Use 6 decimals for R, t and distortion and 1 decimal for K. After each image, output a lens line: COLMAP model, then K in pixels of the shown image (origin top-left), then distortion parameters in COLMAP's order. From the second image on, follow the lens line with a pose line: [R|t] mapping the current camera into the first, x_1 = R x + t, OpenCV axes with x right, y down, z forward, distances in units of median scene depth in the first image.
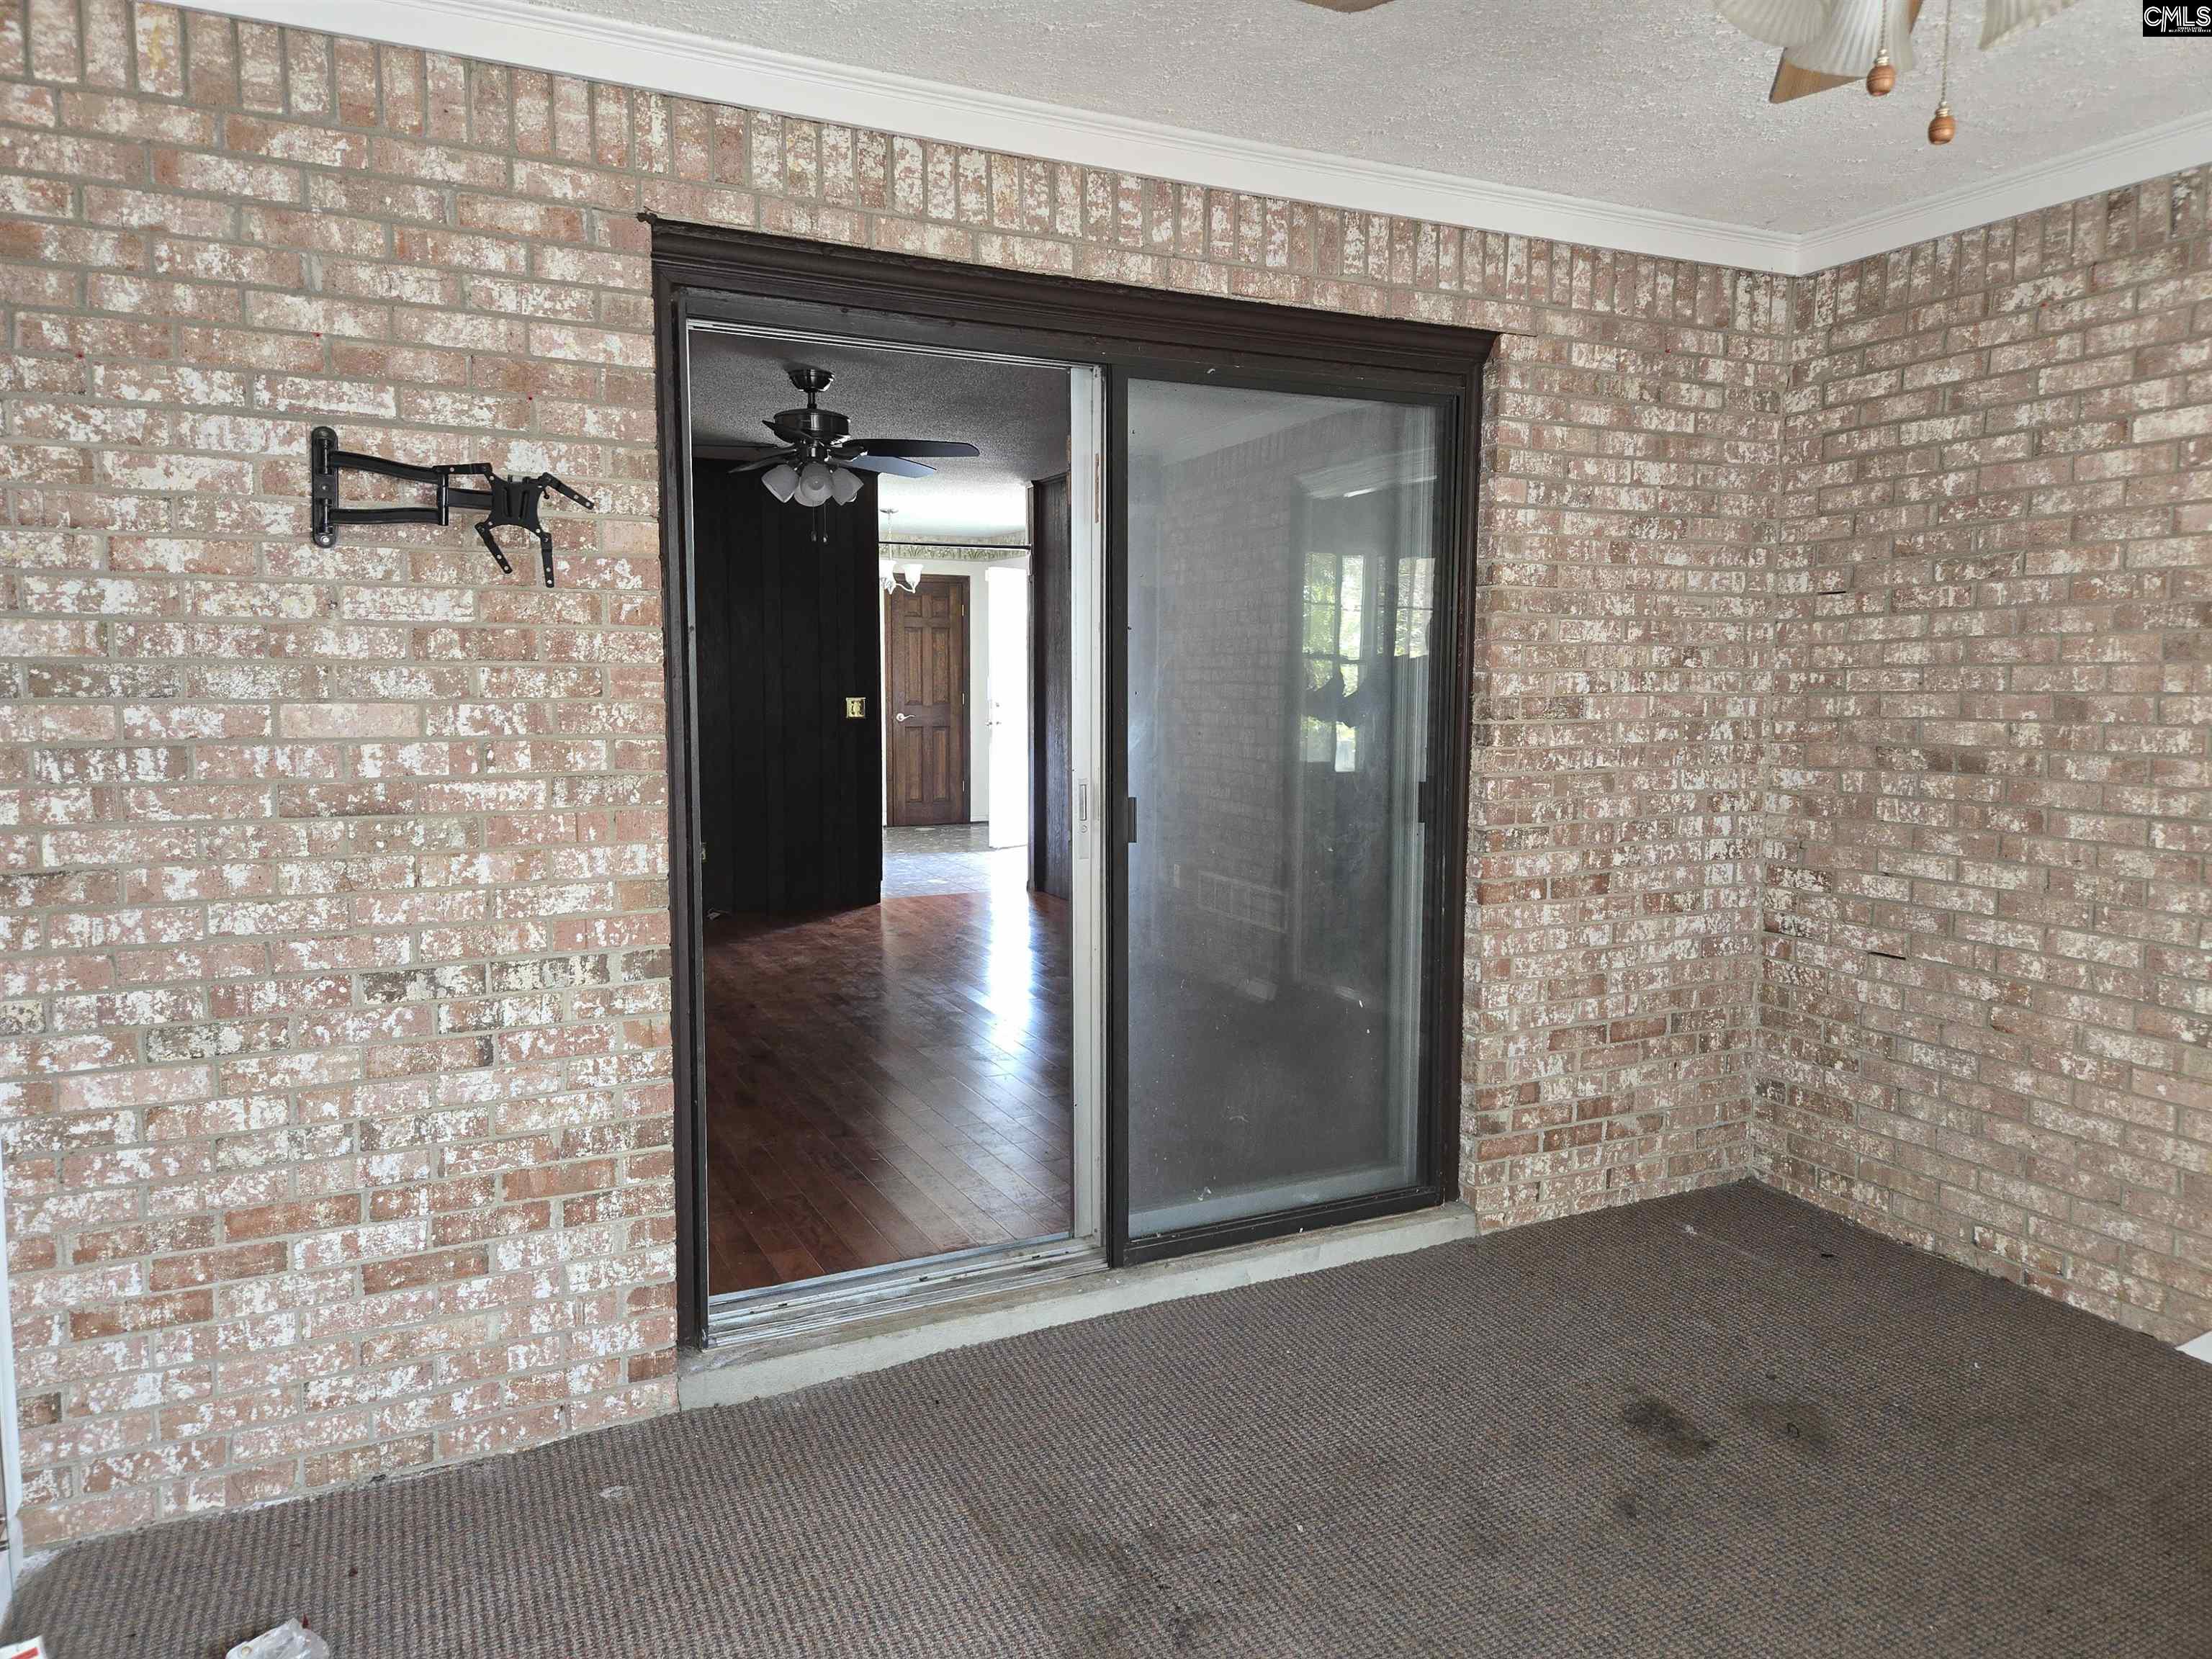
lens RADIAL K [[1455.2, 0, 1102.9], [0, 1455.2, 824.6], [0, 0, 1]] dist [0.050669, -0.033674]
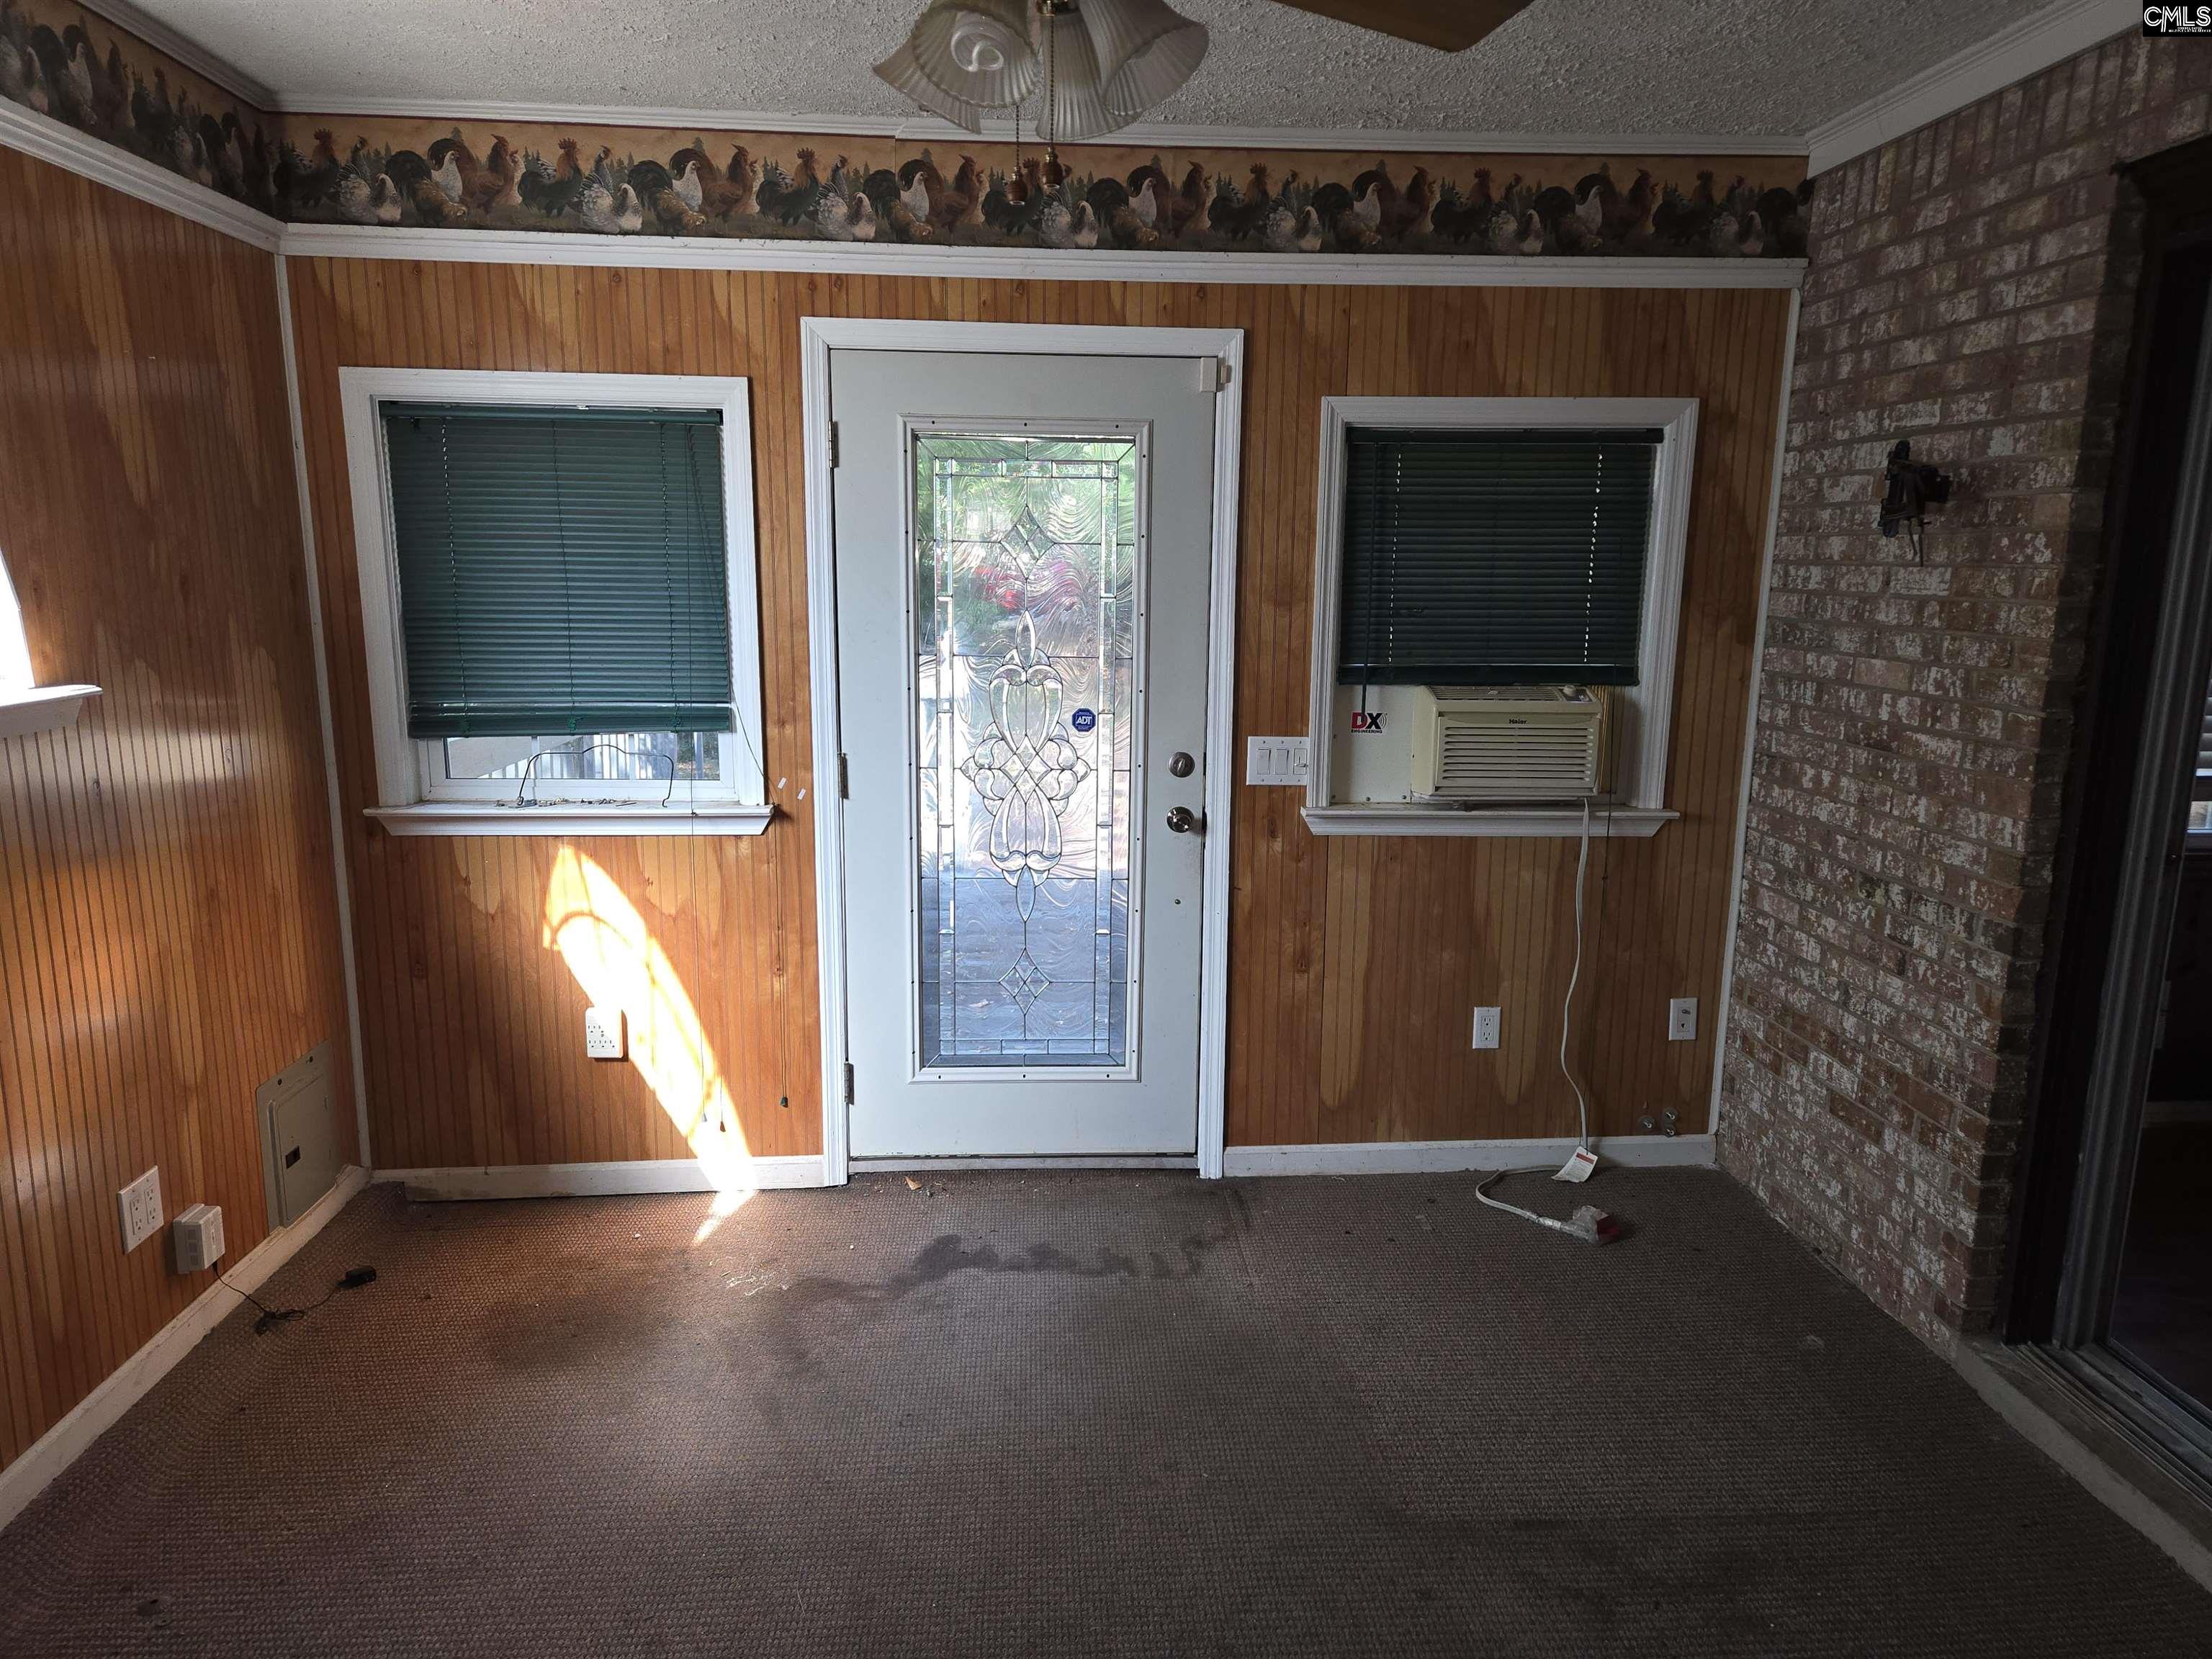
lens RADIAL K [[1455.2, 0, 1102.1], [0, 1455.2, 842.3], [0, 0, 1]] dist [0.050669, -0.033674]
pose [[-0.383133, 0.173066, -0.907335, 0.907319], [-0.101483, 0.968458, 0.227577, -0.147549], [0.918101, 0.179271, -0.353485, 0.840389]]
